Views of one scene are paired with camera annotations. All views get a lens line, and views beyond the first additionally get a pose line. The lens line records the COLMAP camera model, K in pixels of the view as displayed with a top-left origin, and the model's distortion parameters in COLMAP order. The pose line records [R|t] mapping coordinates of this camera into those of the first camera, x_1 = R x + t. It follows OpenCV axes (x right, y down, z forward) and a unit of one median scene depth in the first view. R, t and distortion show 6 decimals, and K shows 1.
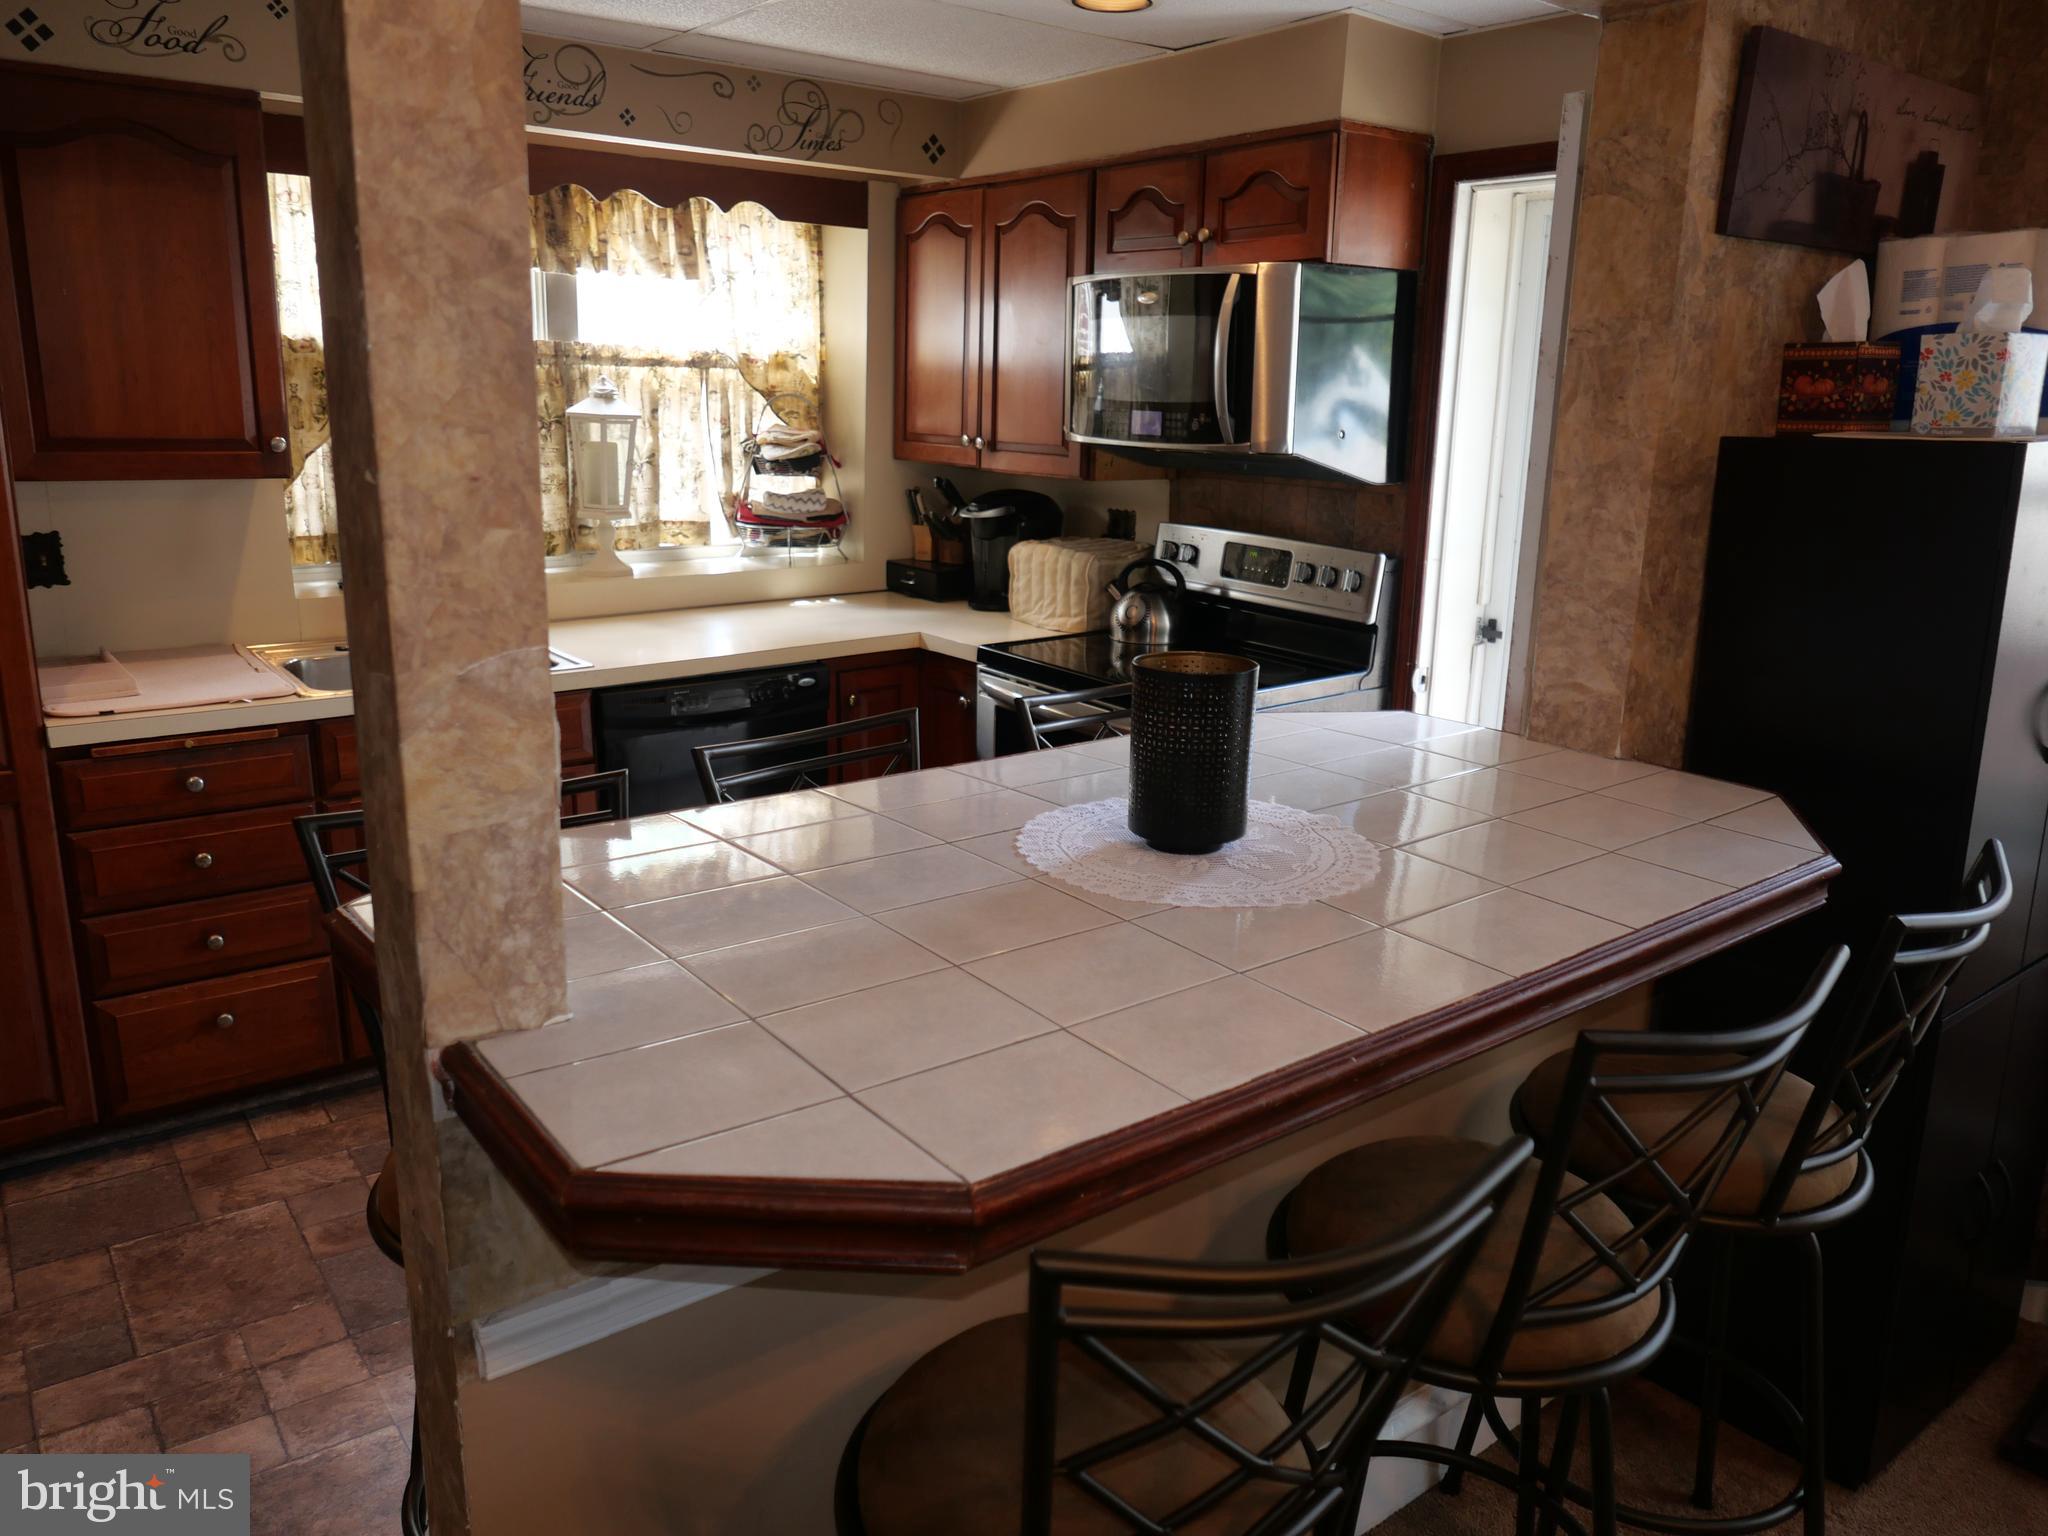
lens RADIAL K [[1460.4, 0, 1029.8], [0, 1460.4, 764.0], [0, 0, 1]] dist [-0.023618, 0.018291]
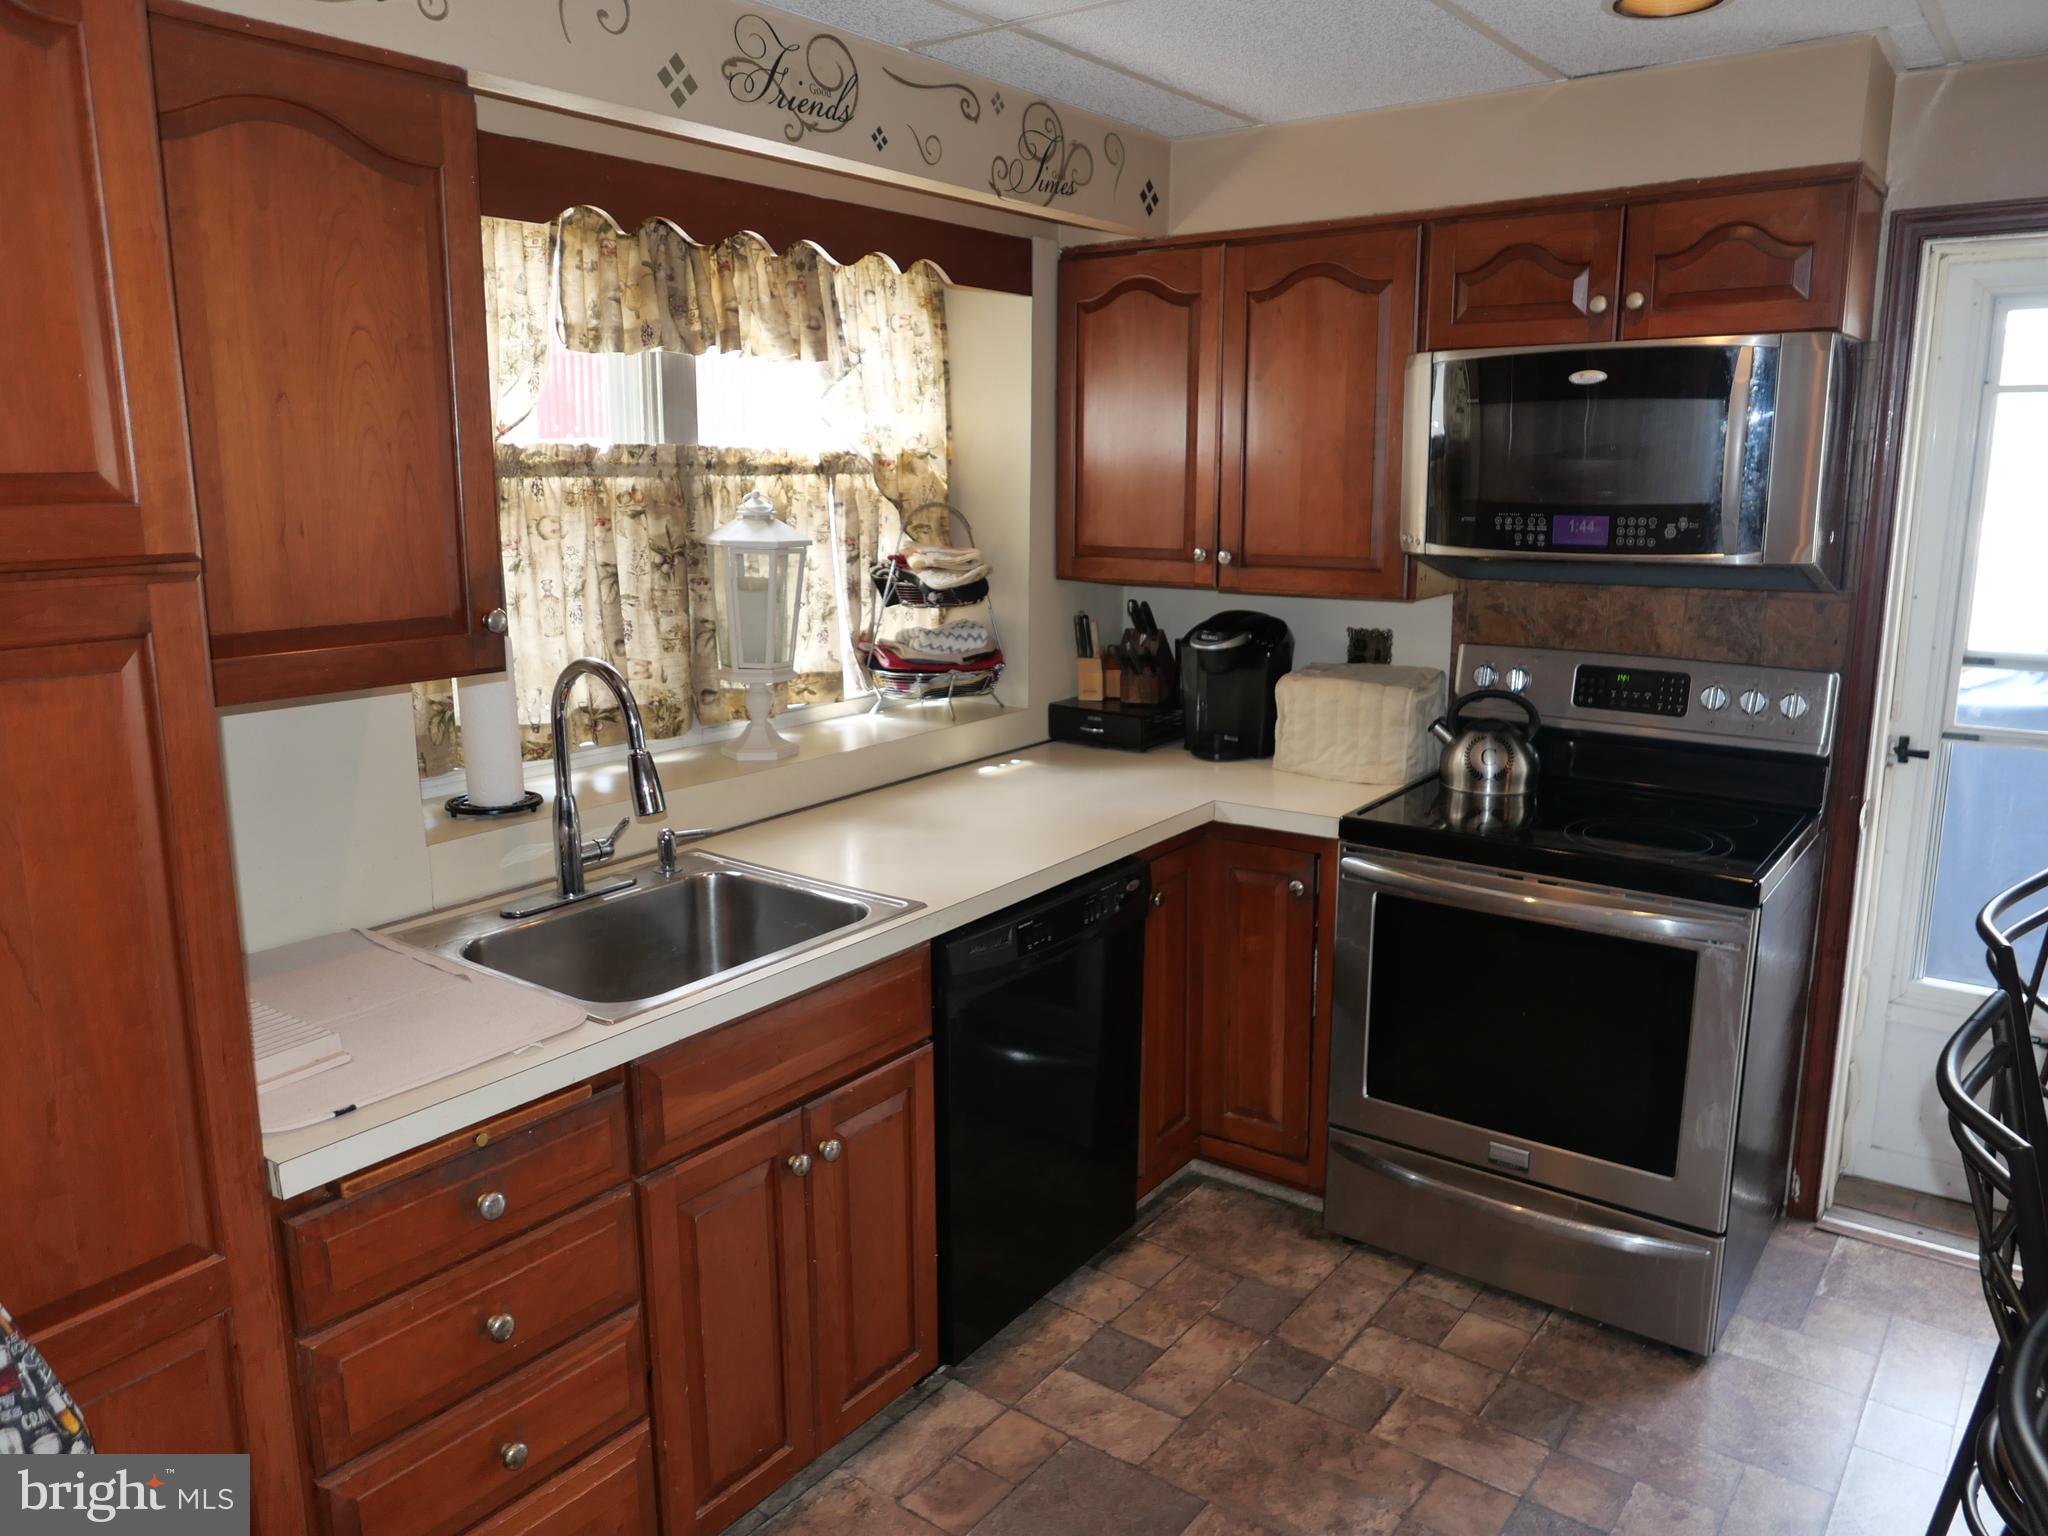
lens RADIAL K [[1460.4, 0, 1021.3], [0, 1460.4, 760.6], [0, 0, 1]] dist [-0.023618, 0.018291]
pose [[0.961893, -0.080594, 0.261278, -0.346982], [0.094345, 0.994715, -0.040501, -0.083072], [-0.256633, 0.063608, 0.964414, 0.248386]]
